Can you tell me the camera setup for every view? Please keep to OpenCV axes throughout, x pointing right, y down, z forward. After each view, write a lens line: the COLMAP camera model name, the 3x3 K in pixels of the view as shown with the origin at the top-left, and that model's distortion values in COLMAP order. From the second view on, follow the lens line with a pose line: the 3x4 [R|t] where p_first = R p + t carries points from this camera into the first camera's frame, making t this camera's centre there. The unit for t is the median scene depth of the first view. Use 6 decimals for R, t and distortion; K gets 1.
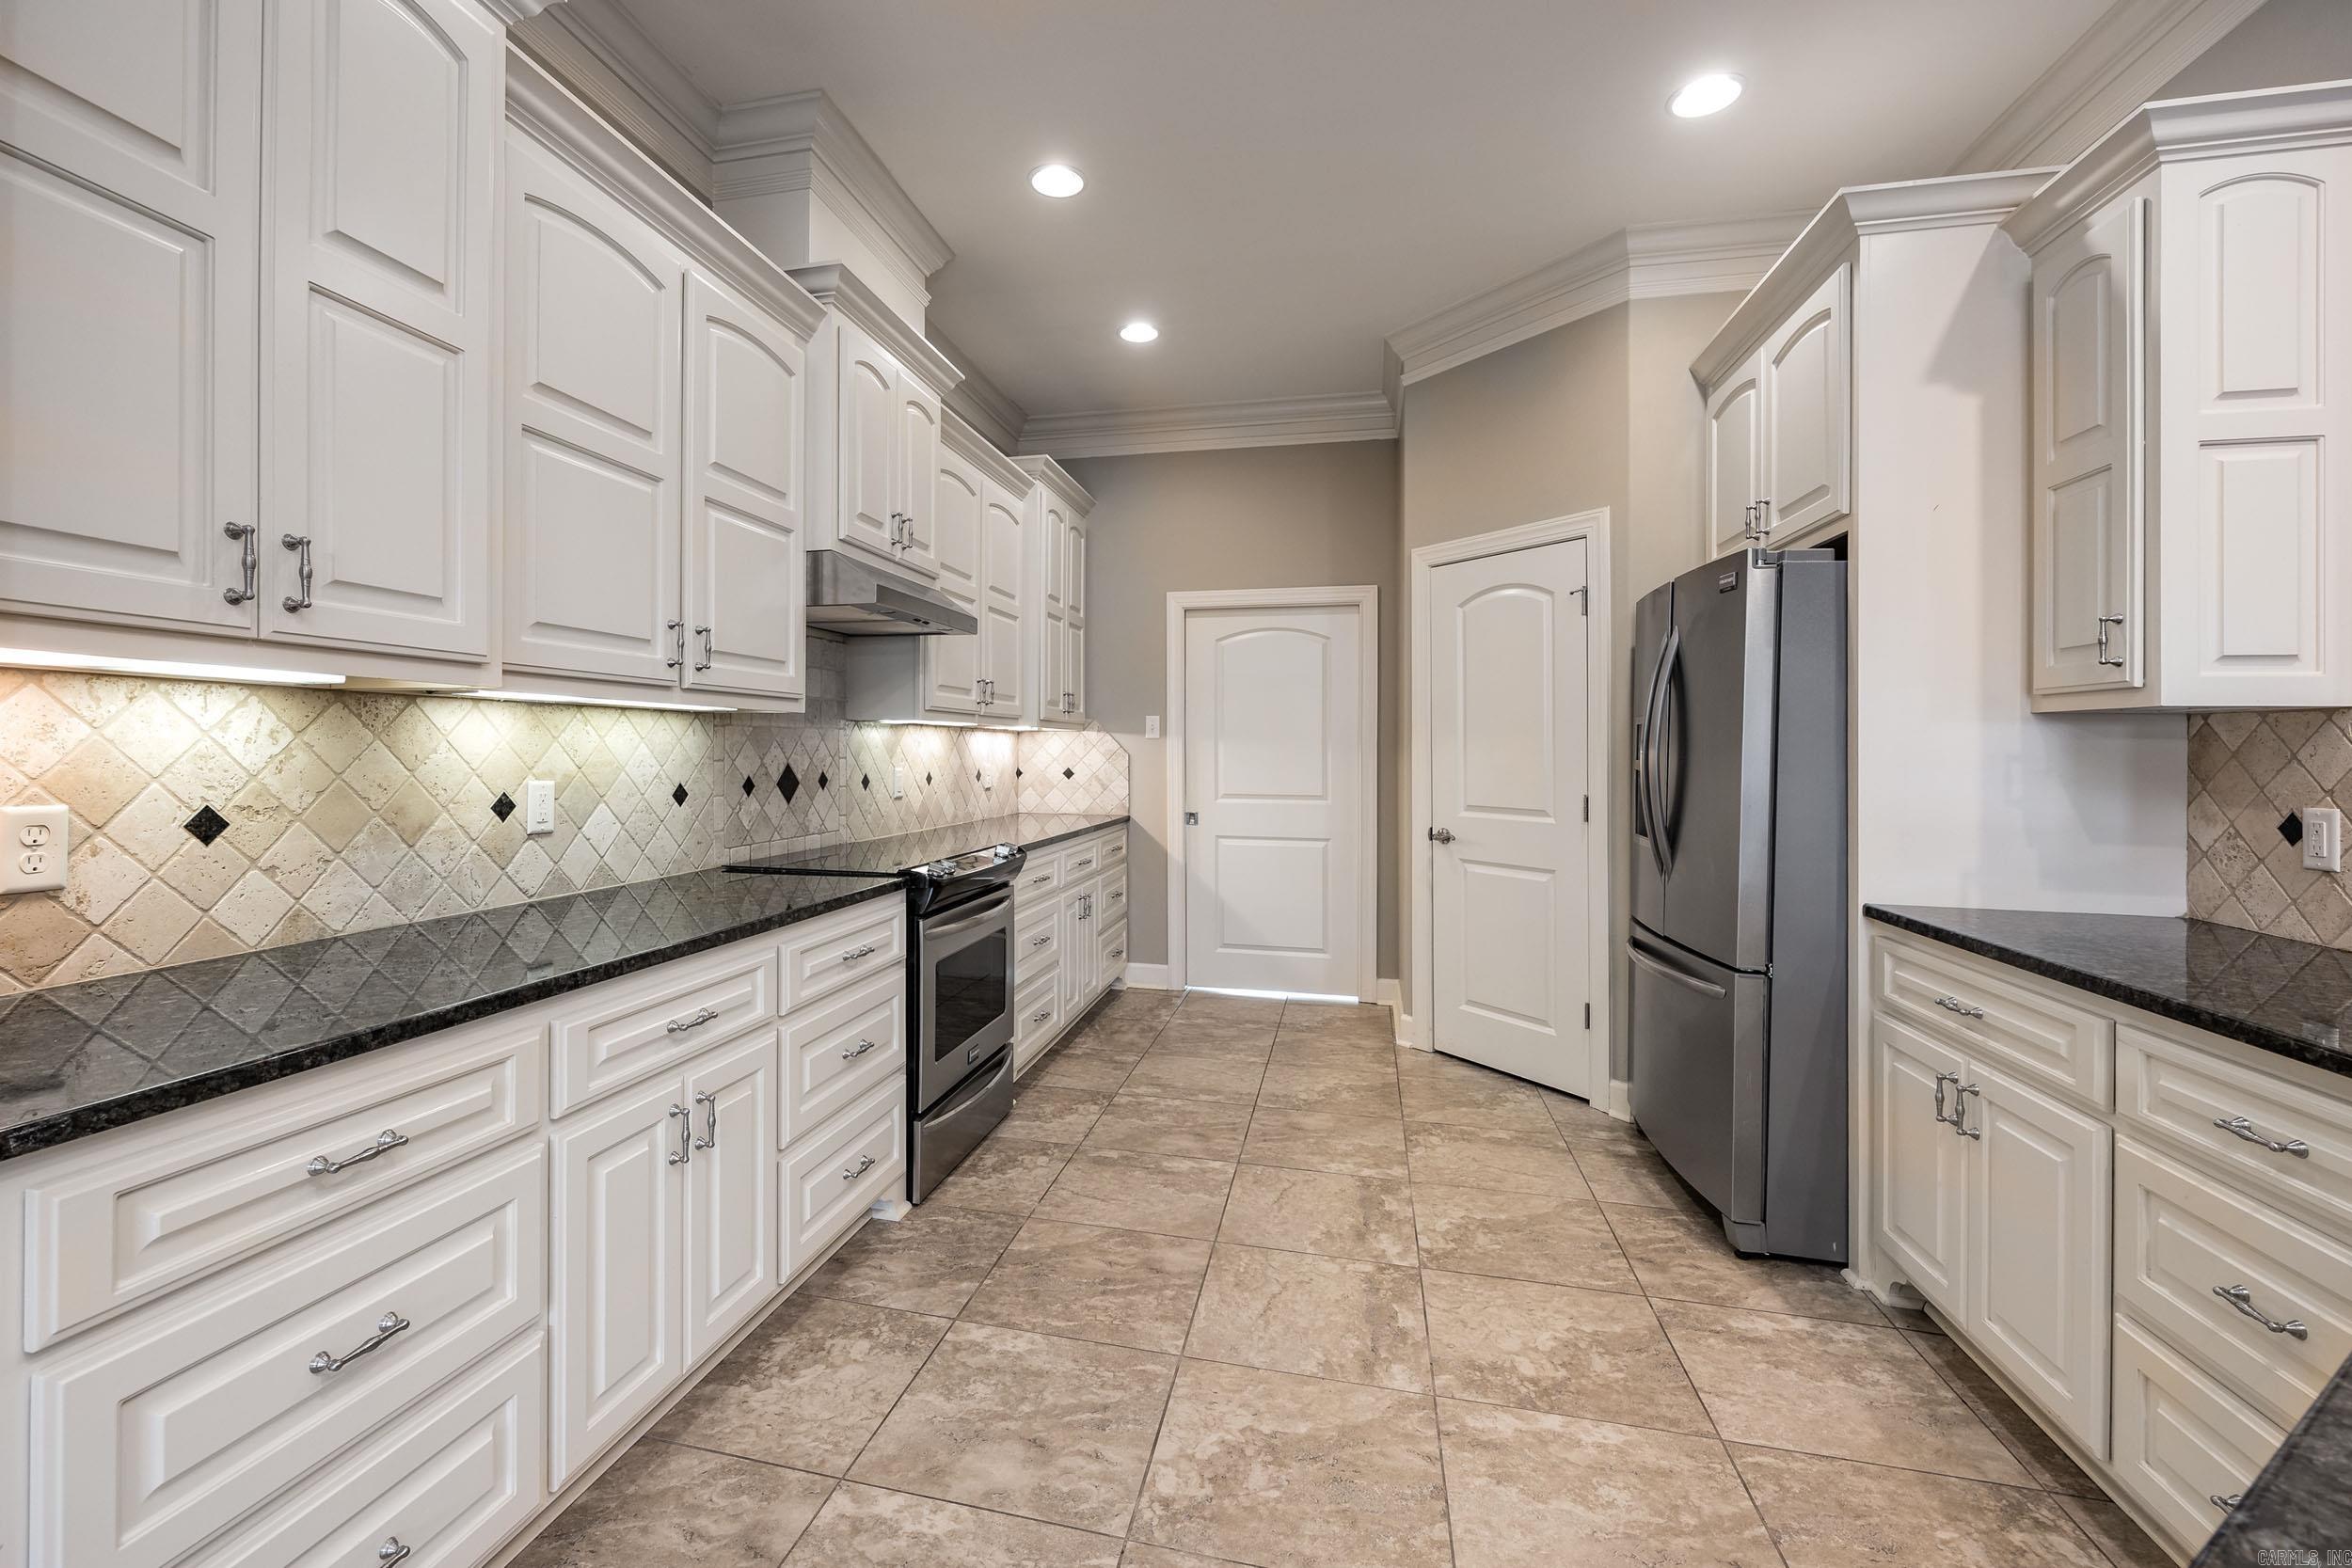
lens RADIAL K [[1027.2, 0, 1178.2], [0, 1027.2, 762.9], [0, 0, 1]] dist [0.000439, -0.000310]
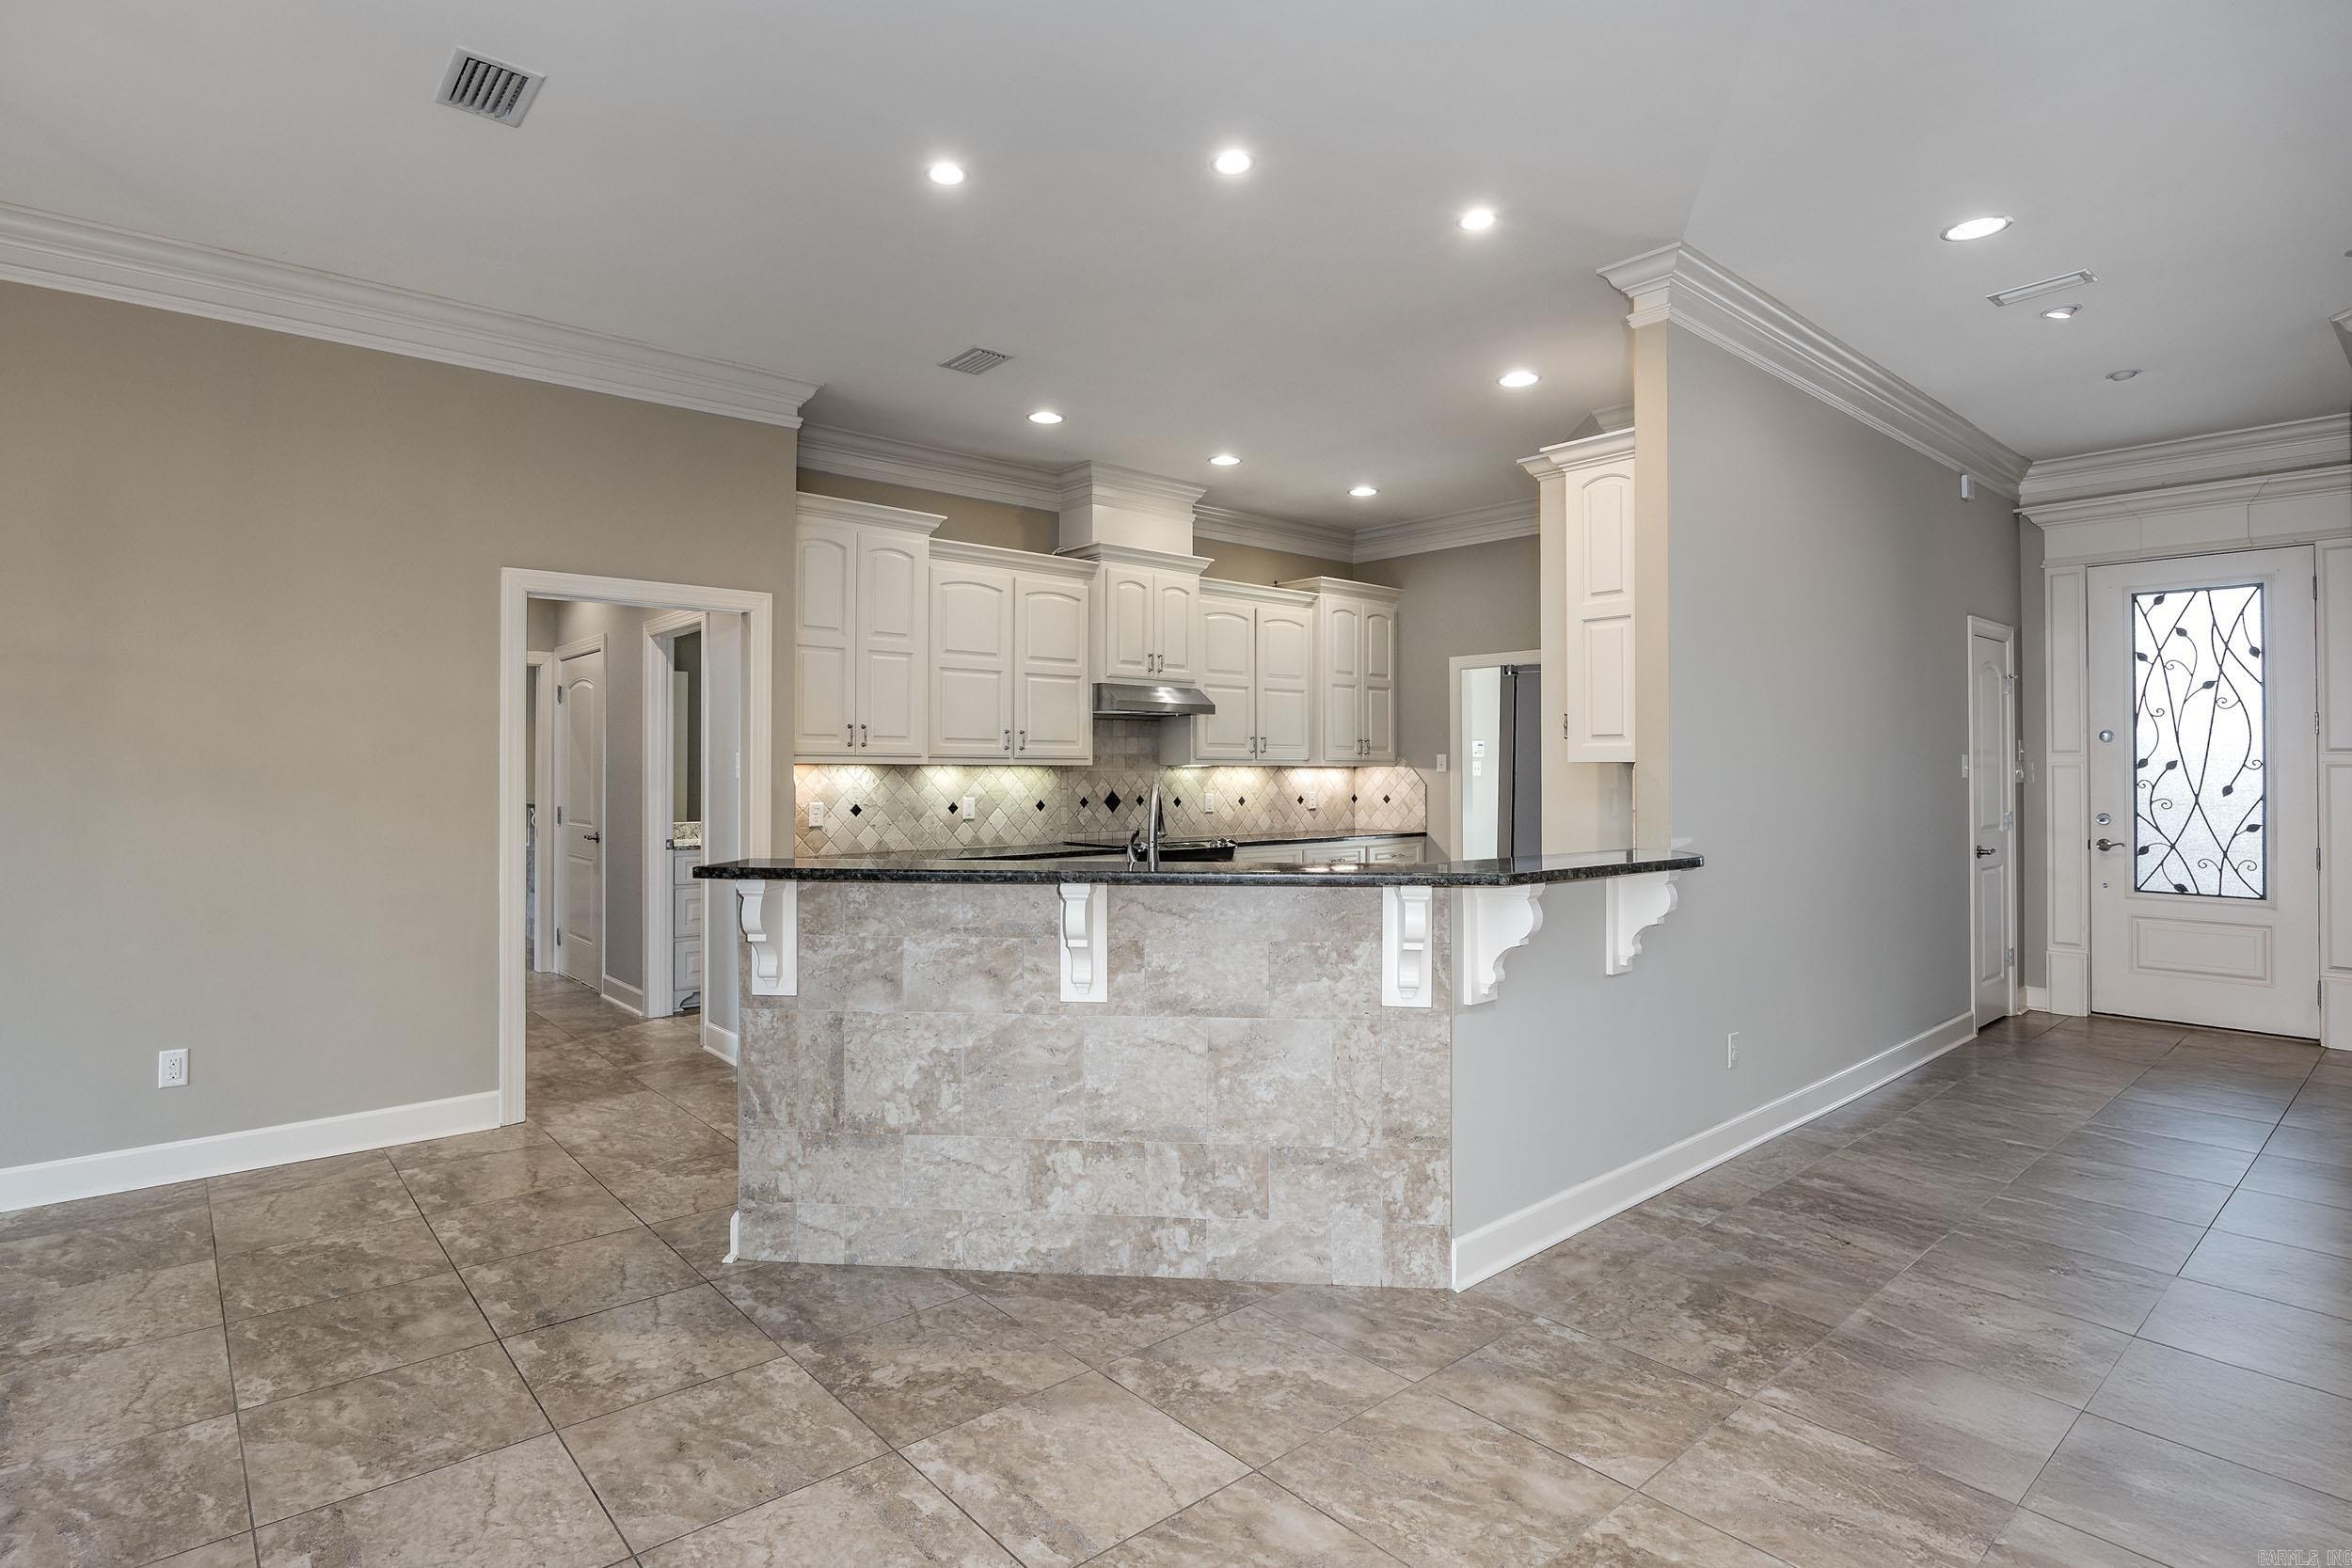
lens RADIAL K [[1152.5, 0, 1139.1], [0, 1152.5, 761.3], [0, 0, 1]] dist [-0.011009, -0.000019]
pose [[0.807049, -0.012409, -0.590355, 1.803178], [-0.002472, 0.999699, -0.024393, -0.003768], [0.590480, 0.021145, 0.806775, -1.308599]]
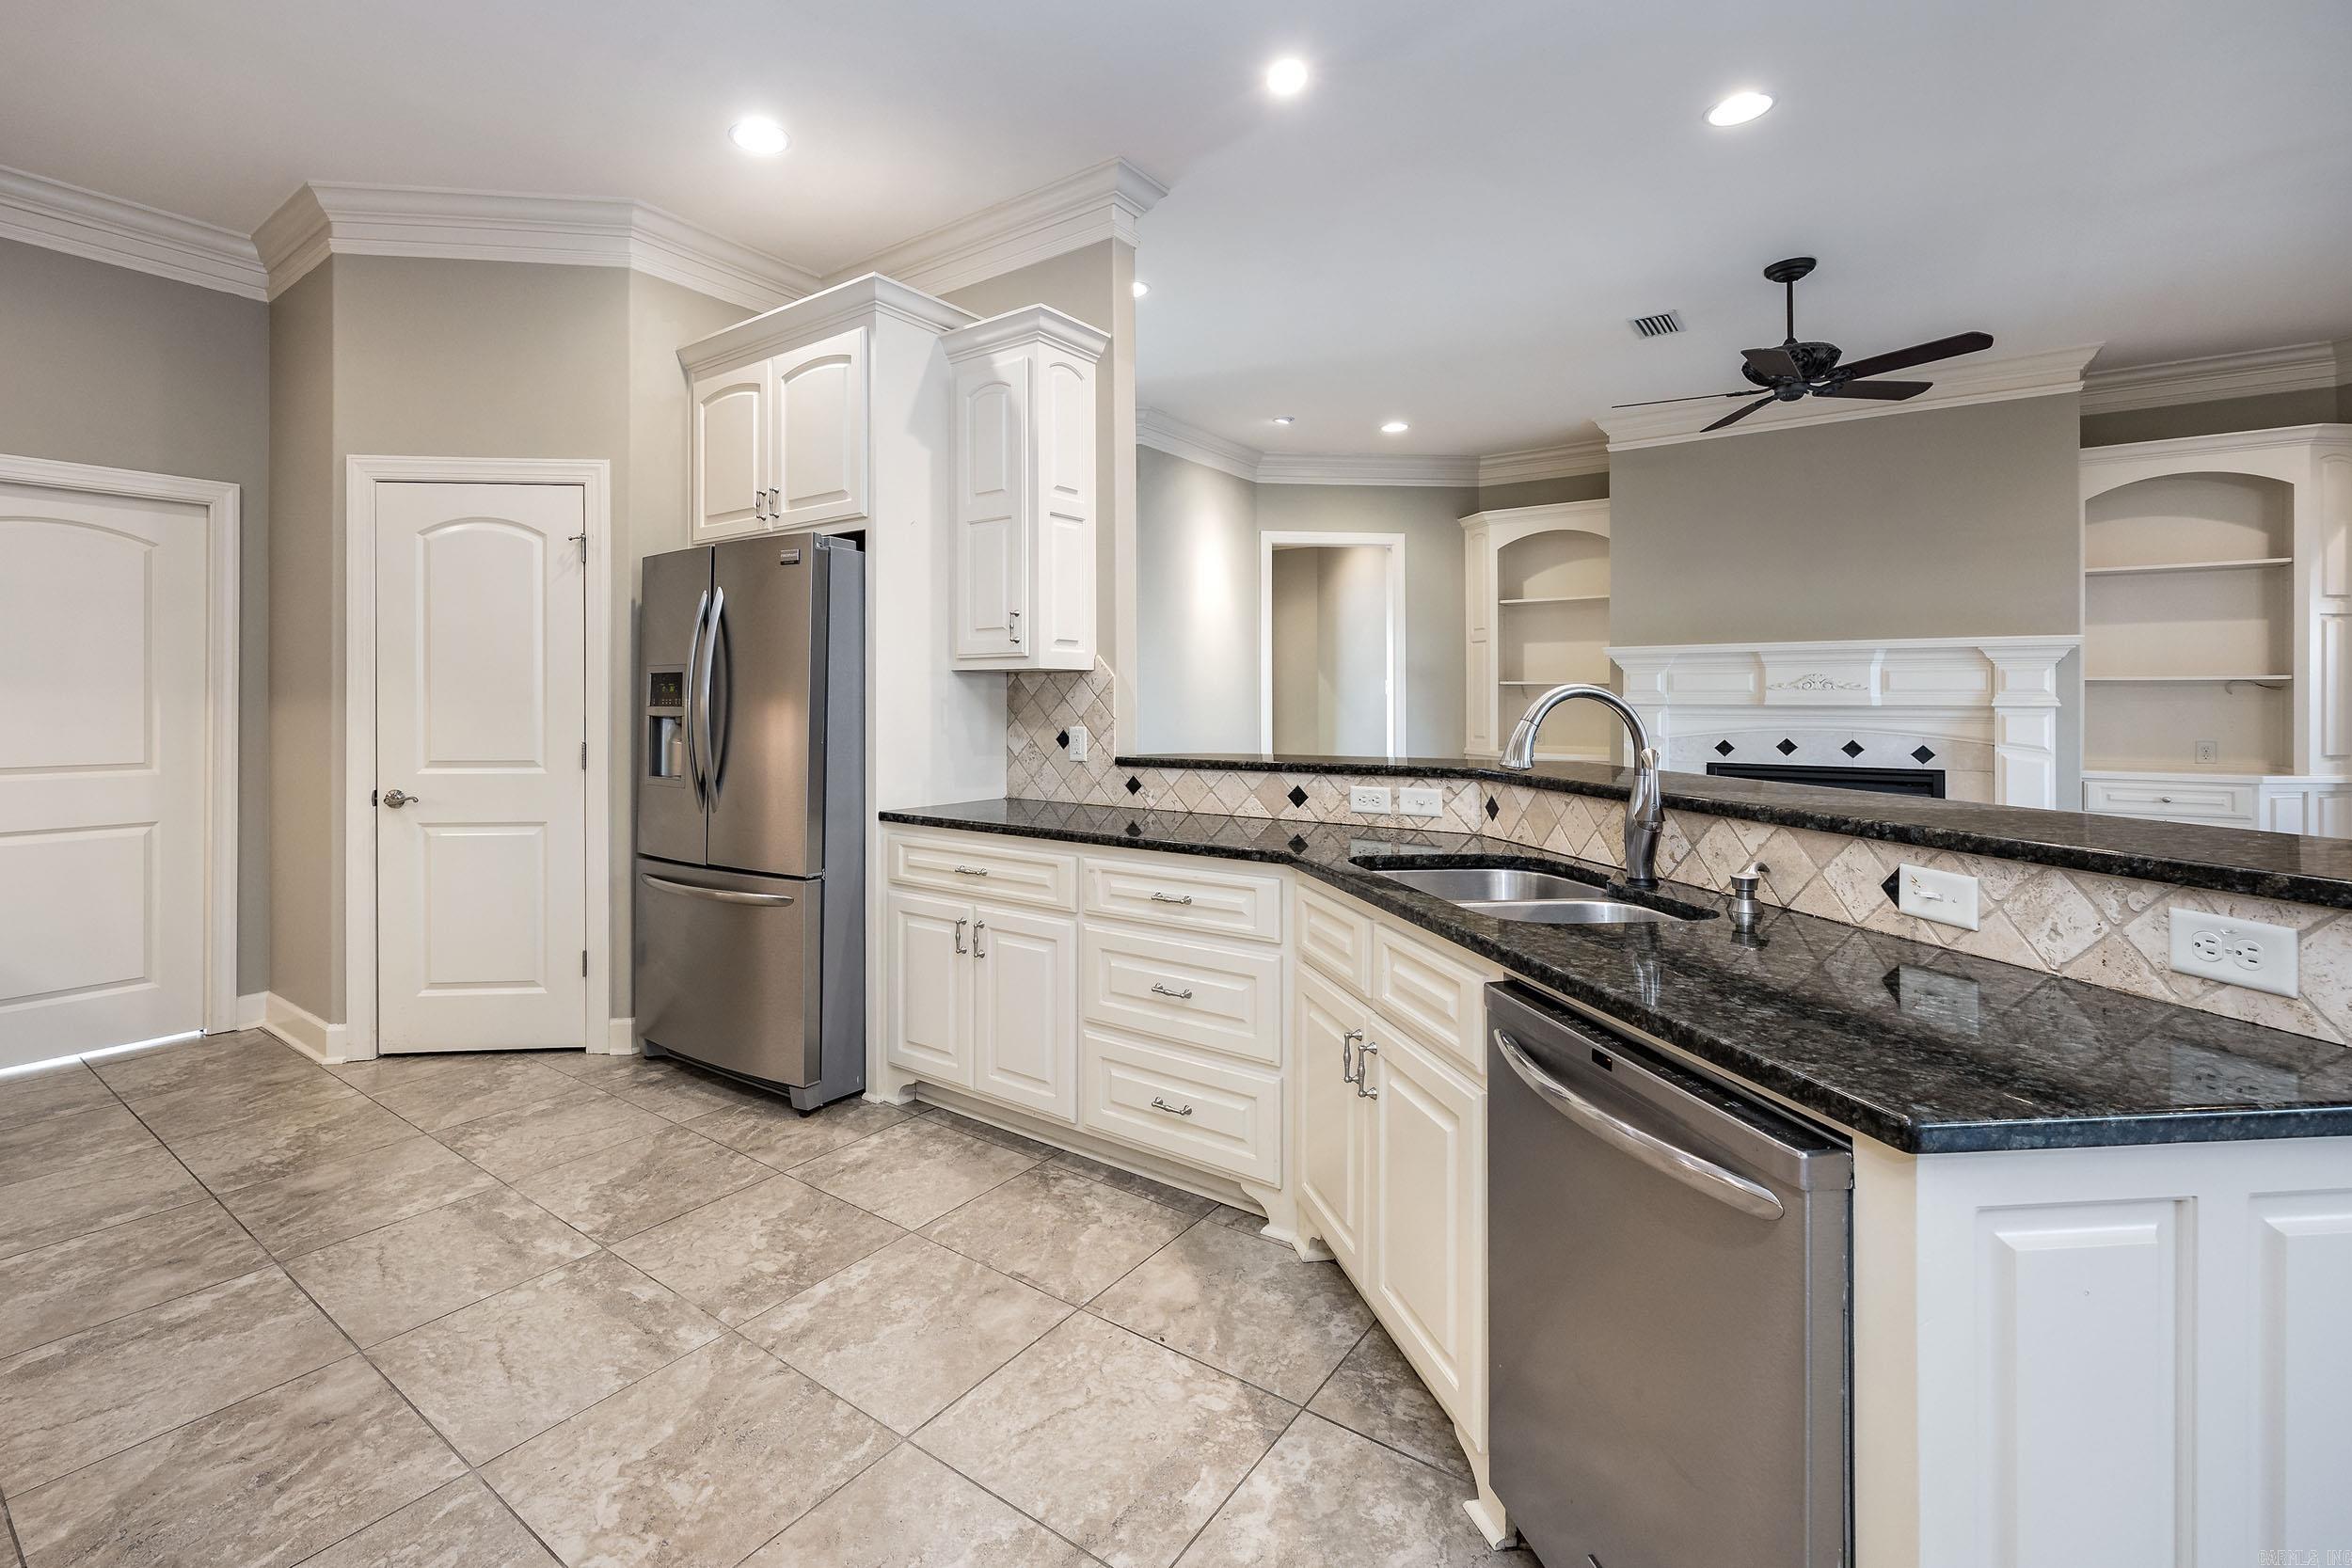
lens RADIAL K [[1044.1, 0, 1052.5], [0, 1044.1, 695.1], [0, 0, 1]] dist [-0.000265, 0.000221]
pose [[0.430516, -0.005522, 0.902566, -0.401247], [0.016291, 0.999866, -0.001653, -0.006464], [-0.902436, 0.015415, 0.430548, 0.186814]]
